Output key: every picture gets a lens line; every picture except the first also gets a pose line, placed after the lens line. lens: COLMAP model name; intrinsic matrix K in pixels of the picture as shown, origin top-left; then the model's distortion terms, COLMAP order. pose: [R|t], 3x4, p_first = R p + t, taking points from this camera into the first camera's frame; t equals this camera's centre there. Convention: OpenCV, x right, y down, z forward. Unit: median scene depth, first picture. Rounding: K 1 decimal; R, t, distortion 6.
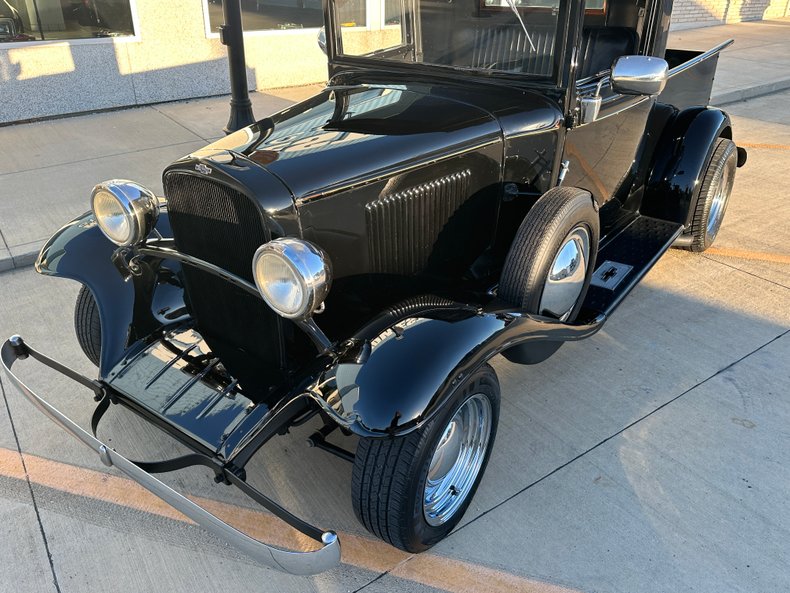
lens RADIAL K [[633.4, 0, 396.3], [0, 633.4, 300.9], [0, 0, 1]] dist [0.067101, -0.100999]
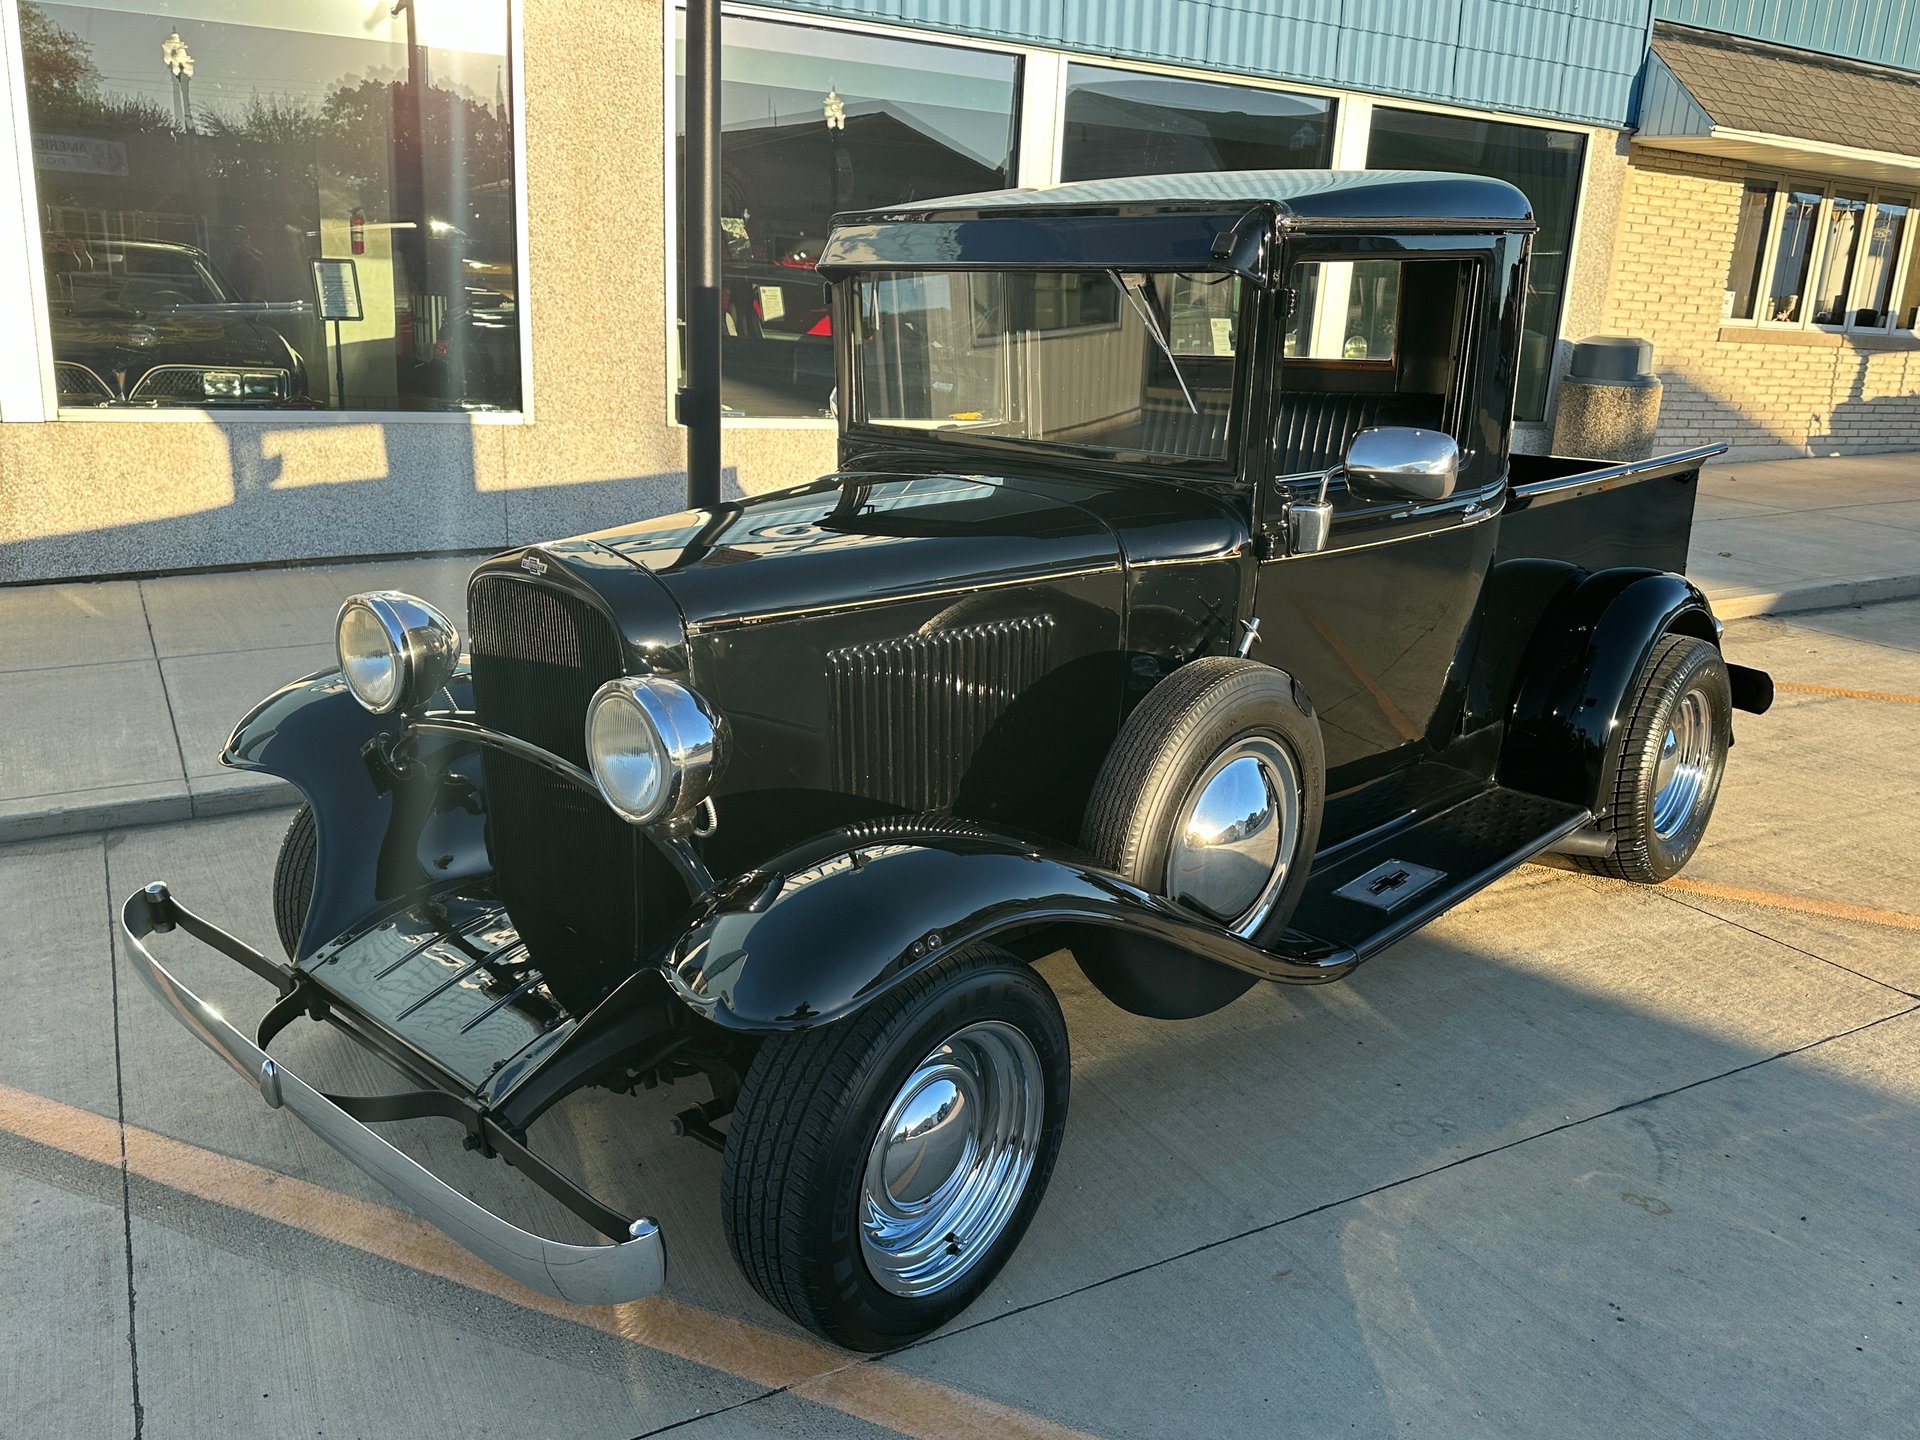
lens RADIAL K [[1536.0, 0, 950.8], [0, 1536.0, 720.3], [0, 0, 1]] dist [0.072269, -0.115159]
pose [[0.992628, 0.058504, -0.106142, 0.169136], [-0.081174, 0.971252, -0.223788, 0.157898], [0.089998, 0.230754, 0.968841, -0.190855]]
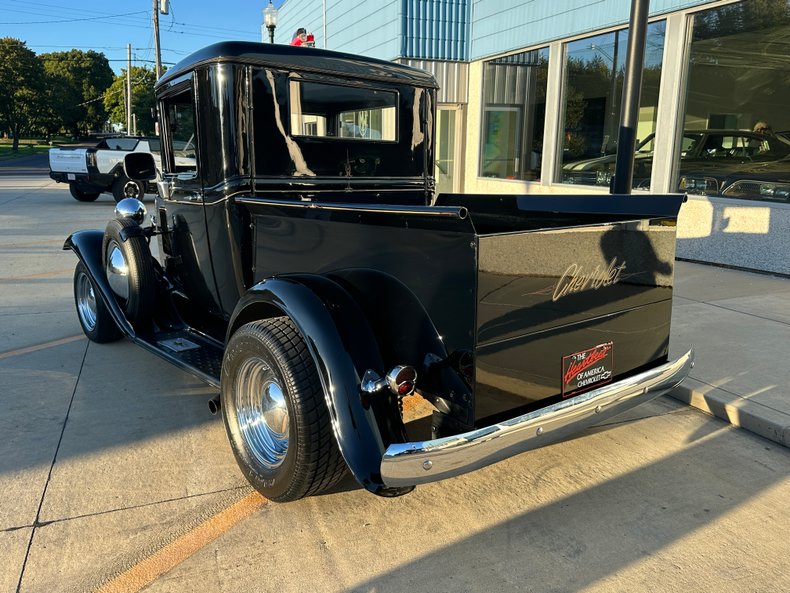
lens RADIAL K [[628.0, 0, 390.9], [0, 628.0, 298.3], [0, 0, 1]] dist [0.079717, -0.131464]
pose [[-0.244783, 0.205773, -0.947491, 1.689801], [-0.468420, 0.830512, 0.301384, -0.817731], [0.848919, 0.517597, -0.106907, 1.828960]]
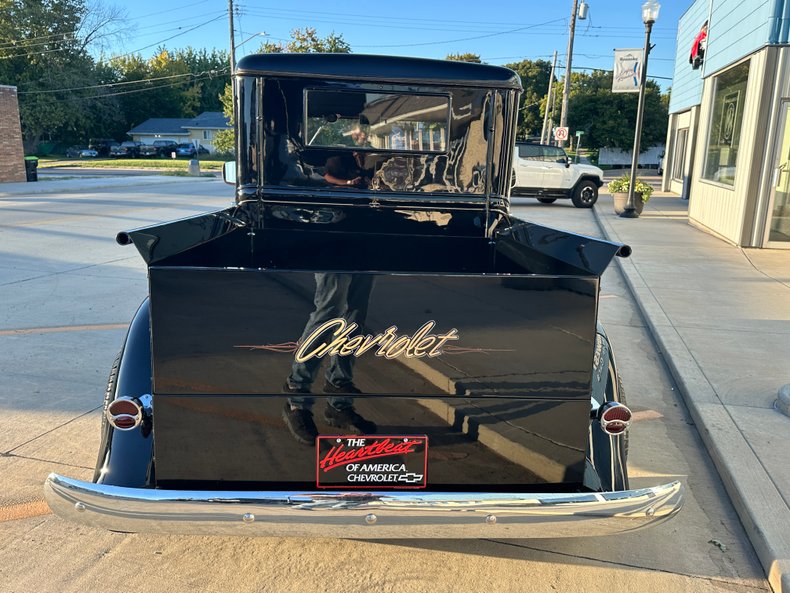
lens RADIAL K [[635.0, 0, 394.6], [0, 635.0, 296.5], [0, 0, 1]] dist [0.056780, -0.081119]
pose [[-0.770697, 0.115928, -0.626567, 1.138792], [-0.328390, 0.770408, 0.546471, -1.132576], [0.546064, 0.626922, -0.555682, 2.339480]]
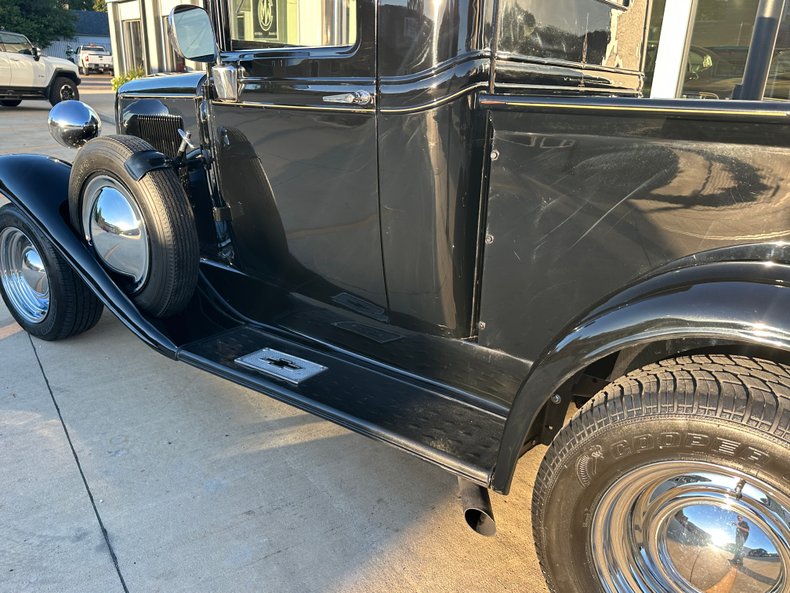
lens RADIAL K [[635.0, 0, 394.6], [0, 635.0, 296.5], [0, 0, 1]] dist [0.056780, -0.081119]
pose [[-0.014509, 0.328326, -0.944453, 1.201553], [-0.506718, 0.811866, 0.290018, -0.448027], [0.861990, 0.482779, 0.154590, 1.265265]]
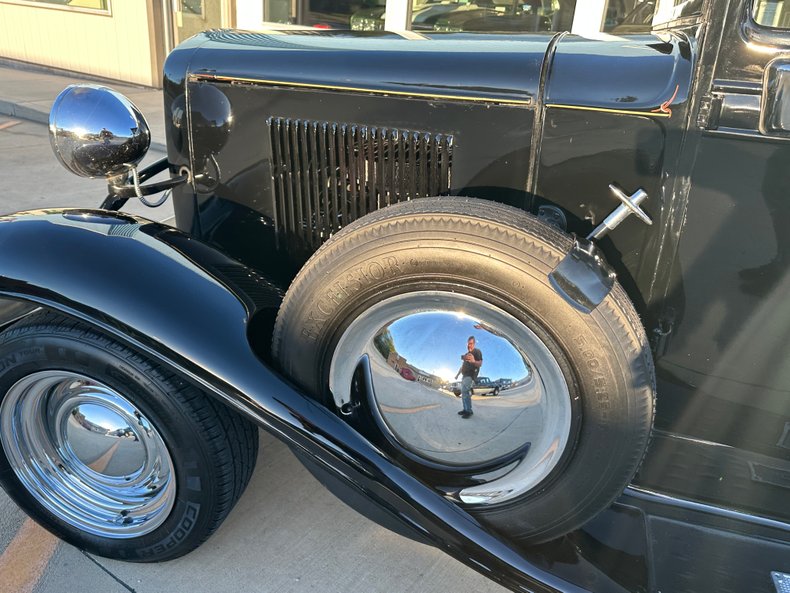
lens RADIAL K [[632.0, 0, 391.2], [0, 632.0, 296.6], [0, 0, 1]] dist [0.072269, -0.115159]
pose [[0.337218, 0.397080, -0.853588, 0.618638], [-0.505534, 0.841257, 0.191628, -0.165575], [0.794178, 0.366897, 0.484425, 0.725342]]
